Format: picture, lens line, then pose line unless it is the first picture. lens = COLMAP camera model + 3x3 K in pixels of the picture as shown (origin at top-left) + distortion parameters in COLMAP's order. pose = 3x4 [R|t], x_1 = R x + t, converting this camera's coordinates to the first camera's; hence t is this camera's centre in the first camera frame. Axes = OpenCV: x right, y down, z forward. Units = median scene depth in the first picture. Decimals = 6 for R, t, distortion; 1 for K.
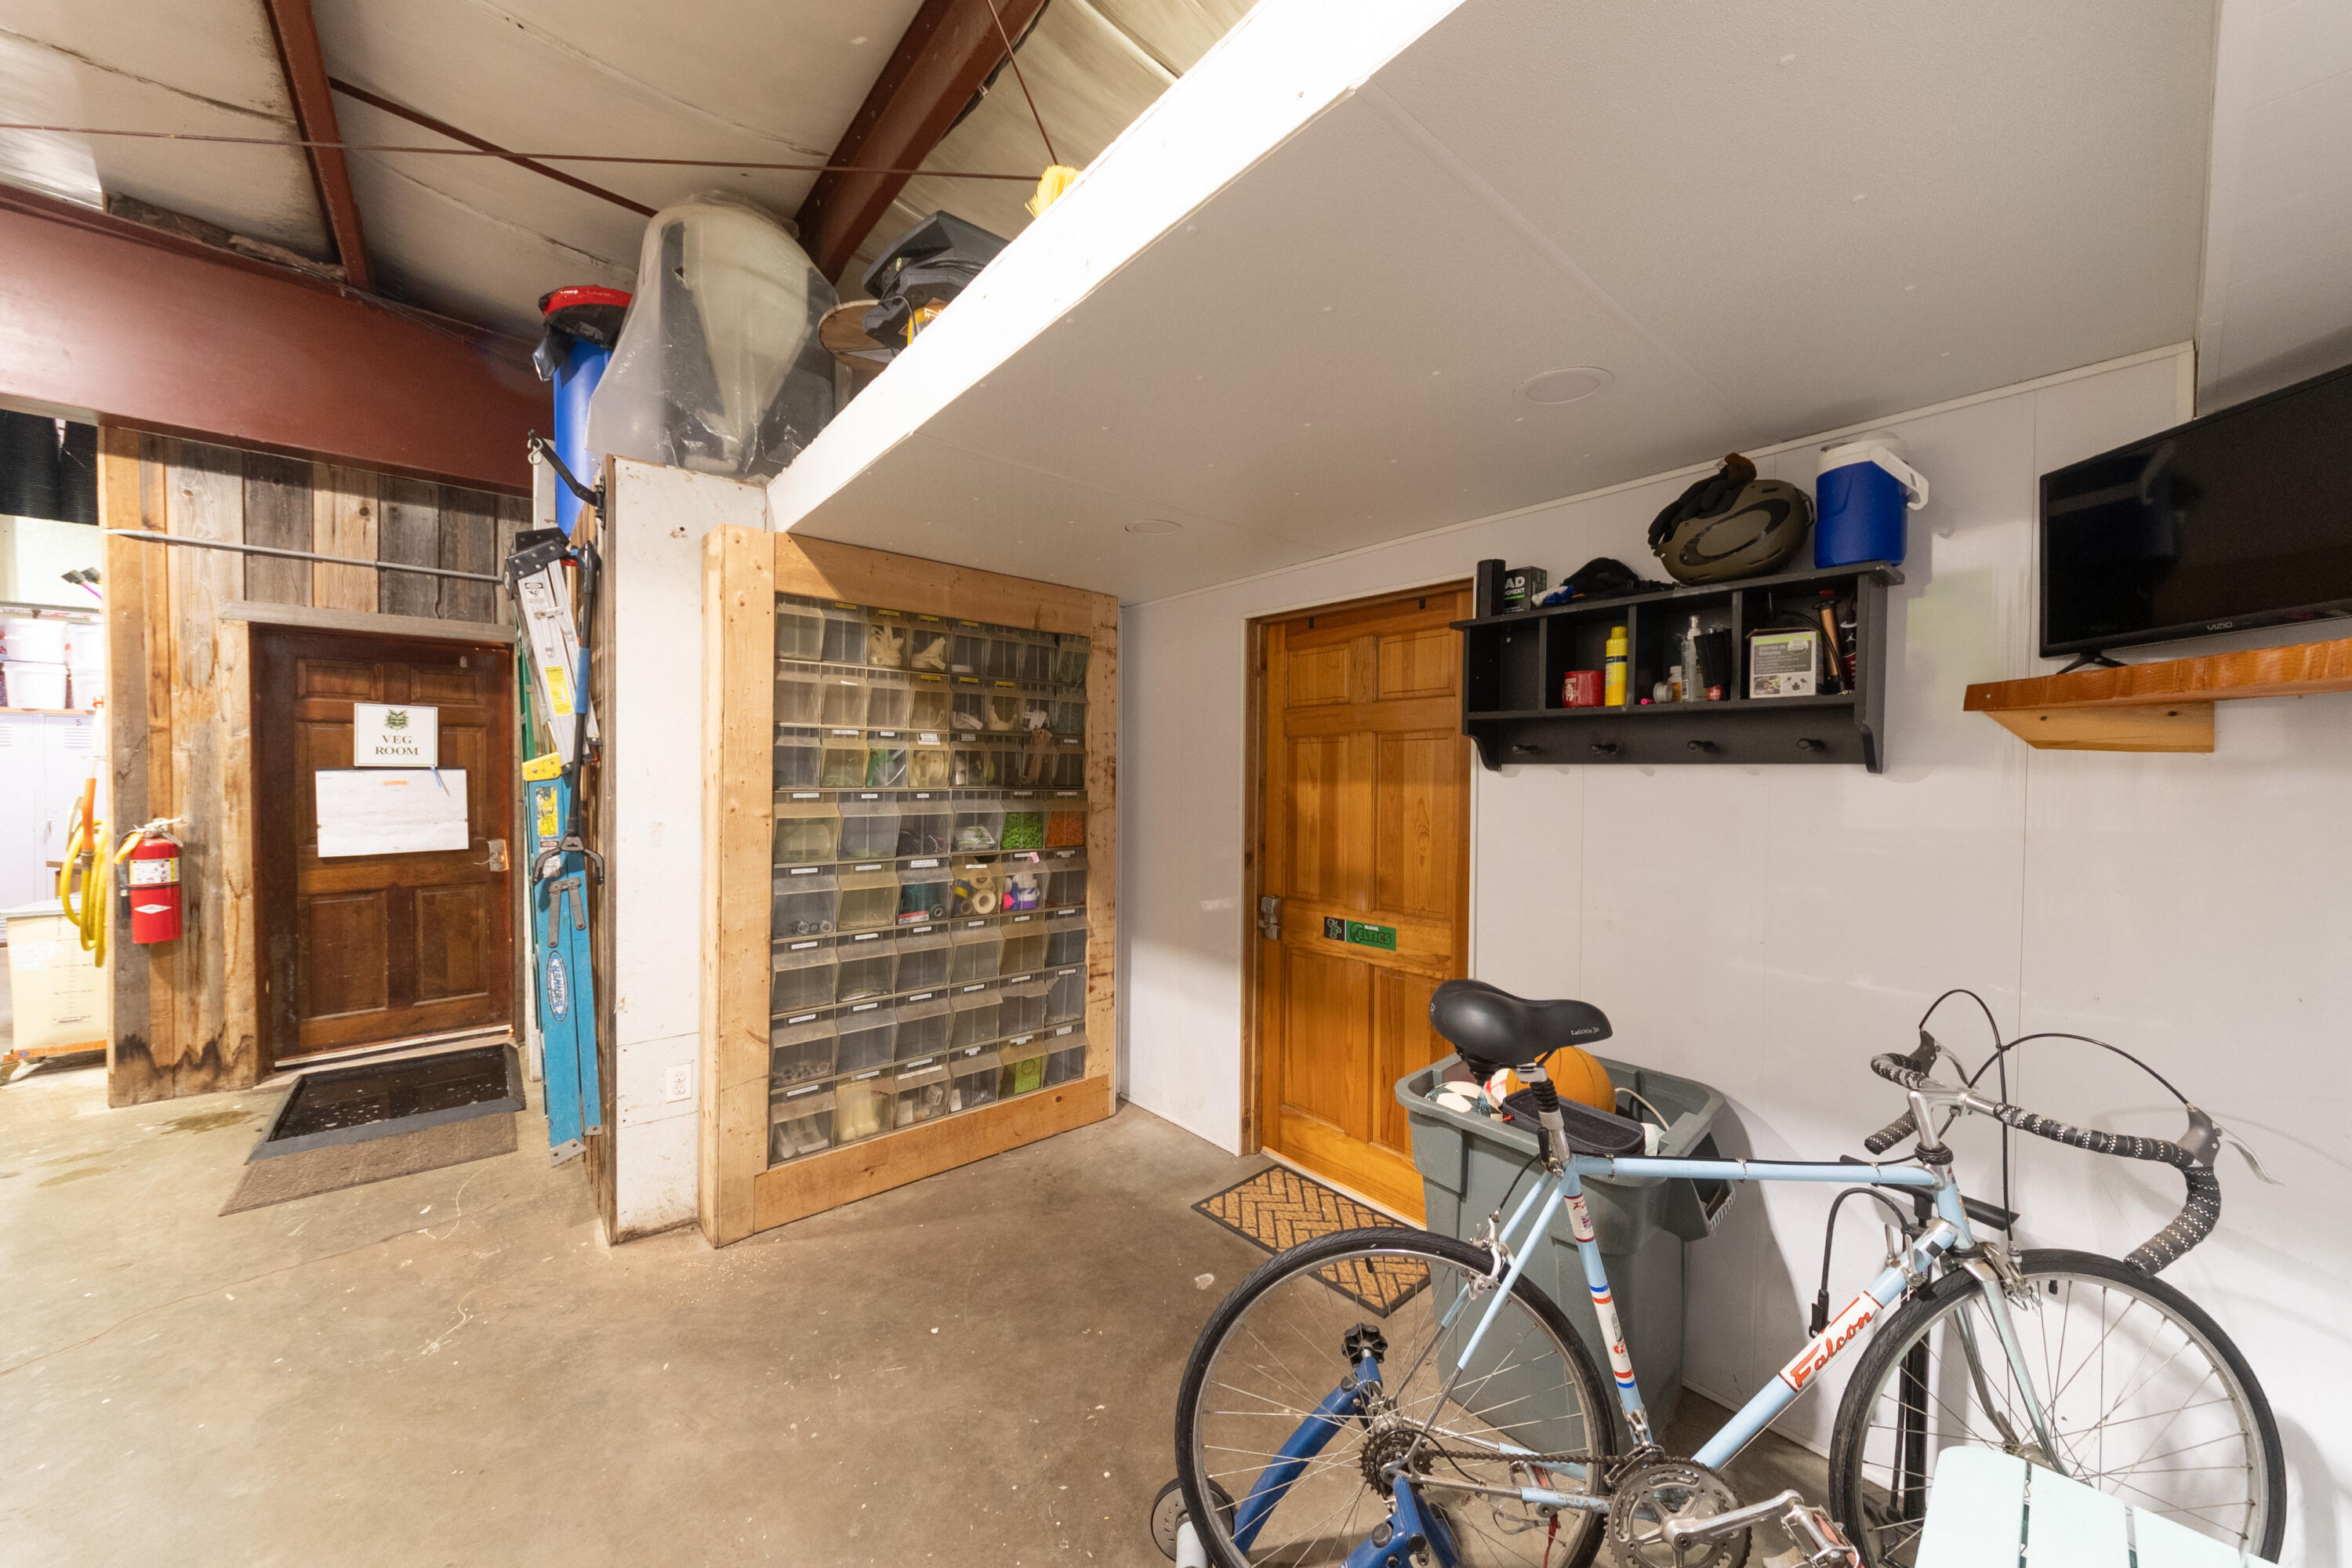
lens RADIAL K [[839.3, 0, 1192.4], [0, 839.3, 788.4], [0, 0, 1]] dist [-0.007291, 0.002537]
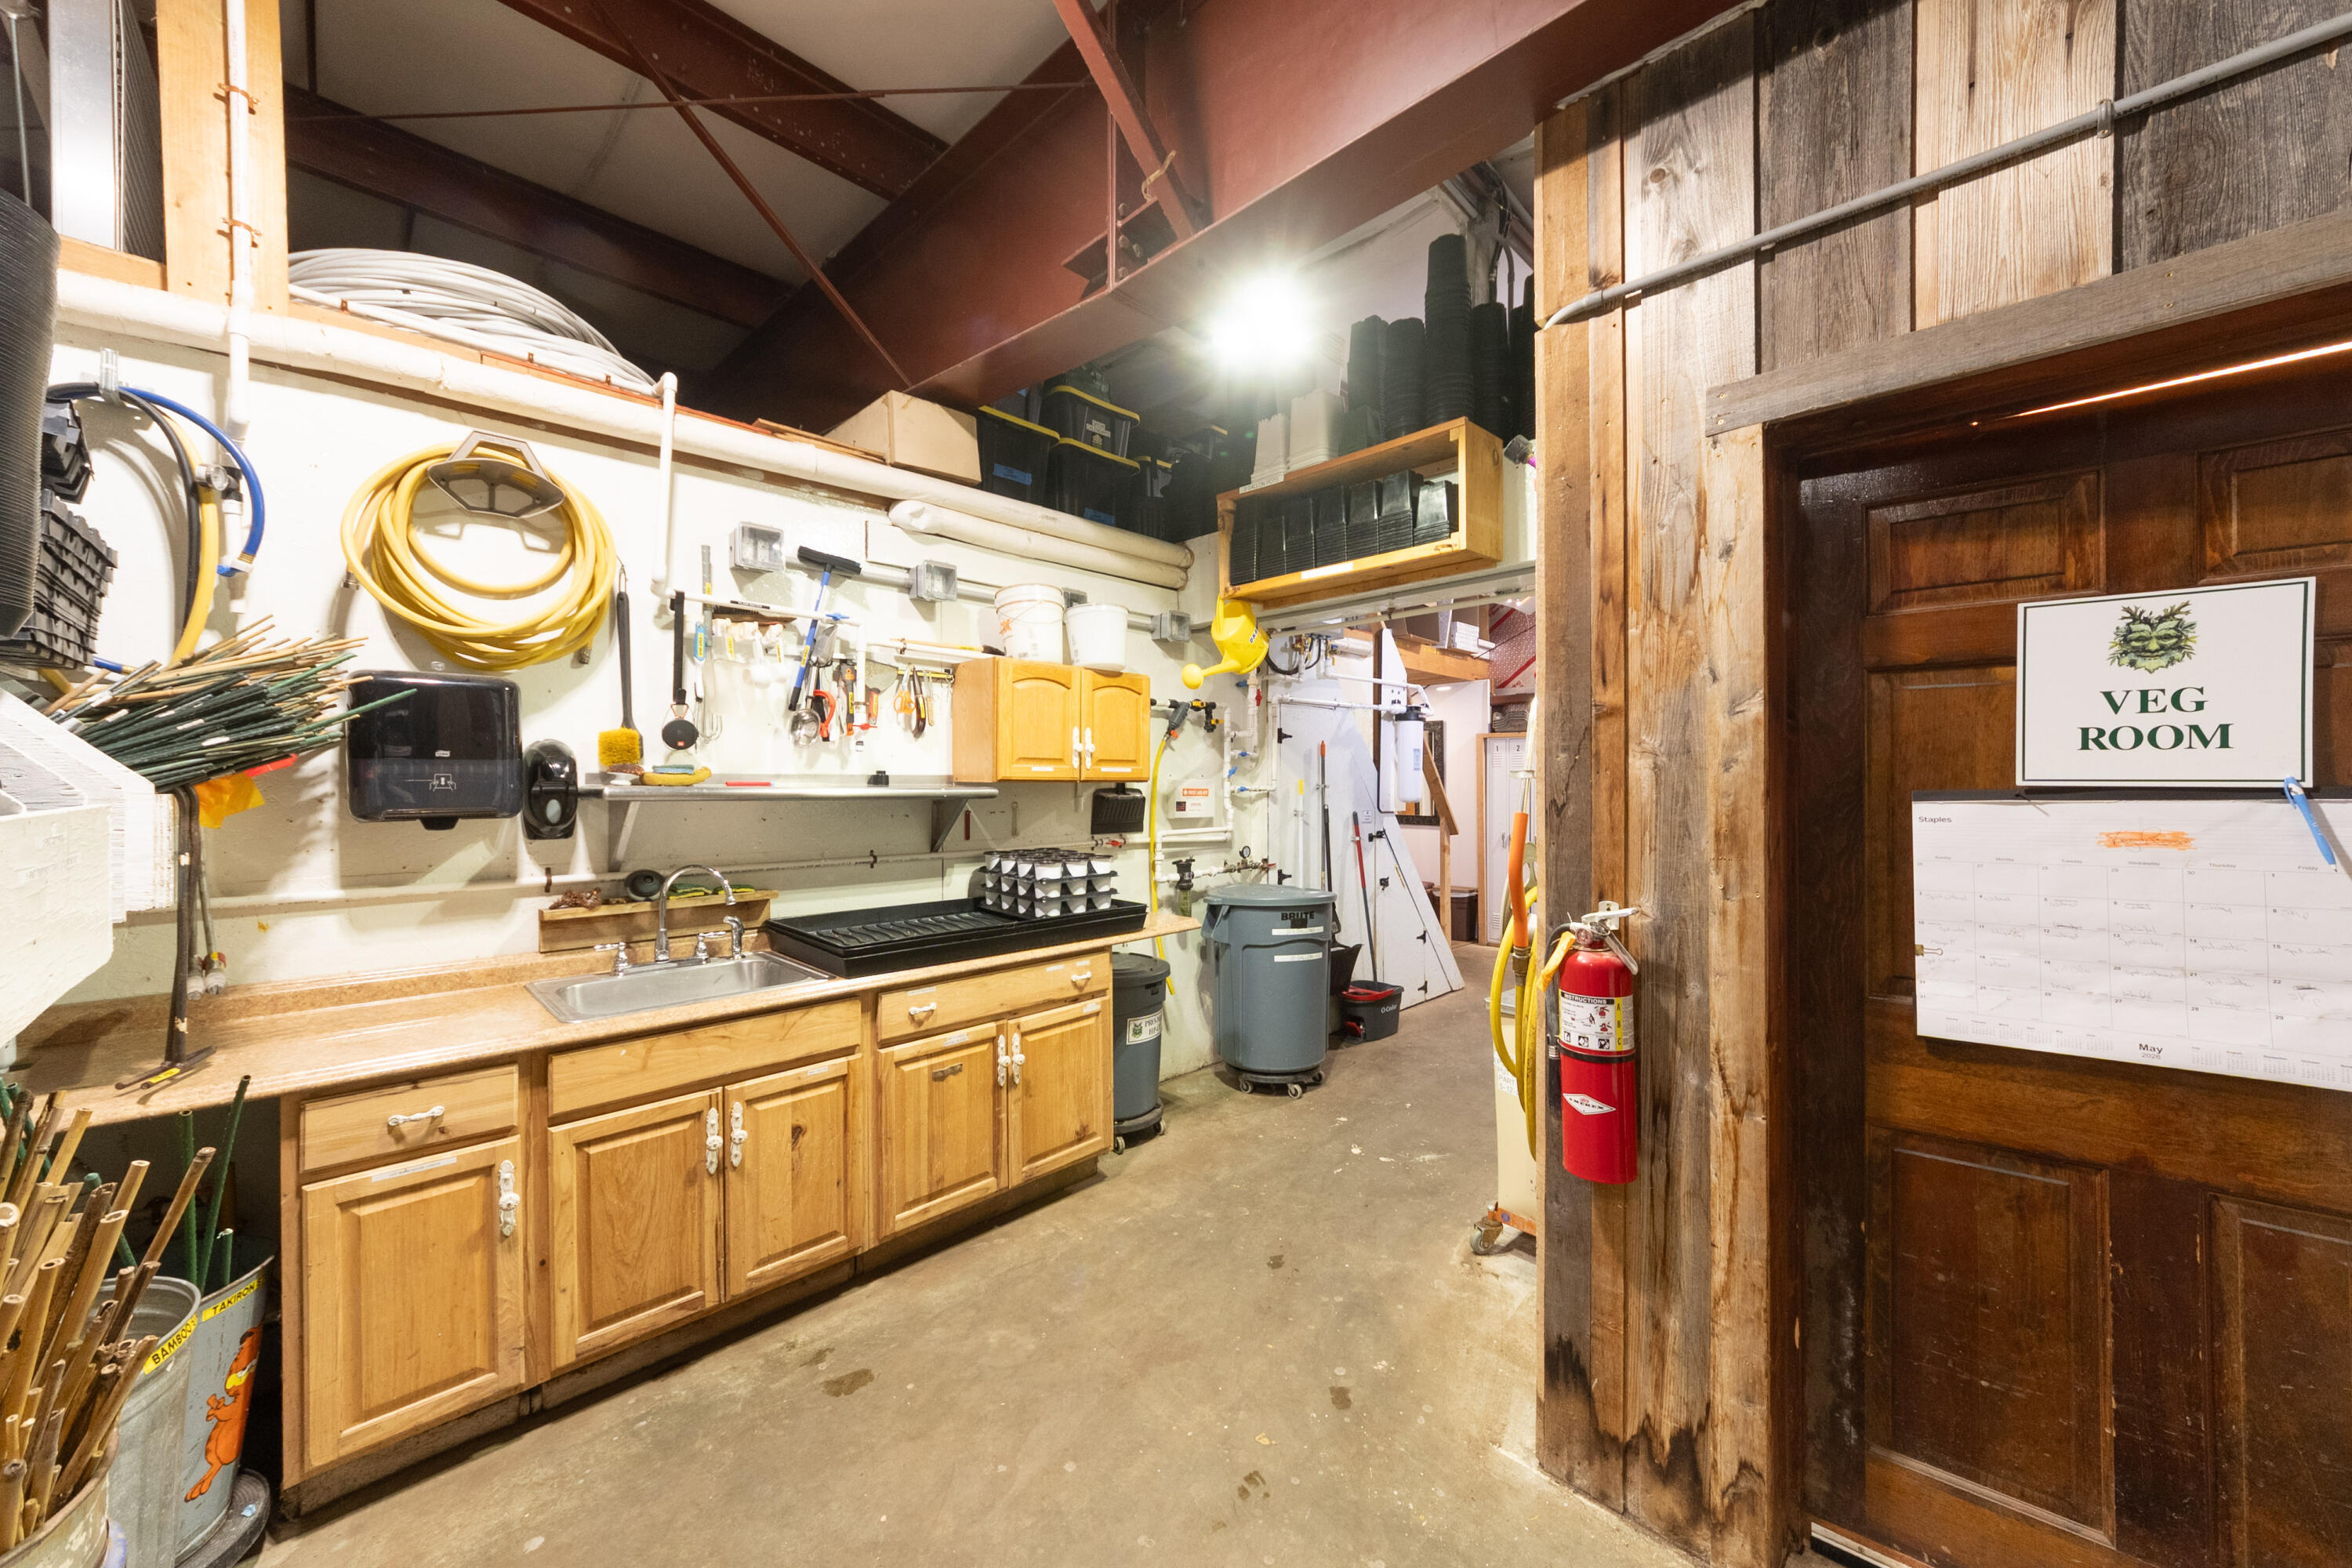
lens RADIAL K [[839.3, 0, 1178.7], [0, 839.3, 778.8], [0, 0, 1]] dist [-0.007291, 0.002537]
pose [[0.070985, -0.005300, -0.997463, -0.758750], [-0.013501, 0.999889, -0.006273, -0.025558], [0.997386, 0.013912, 0.070906, 0.700326]]
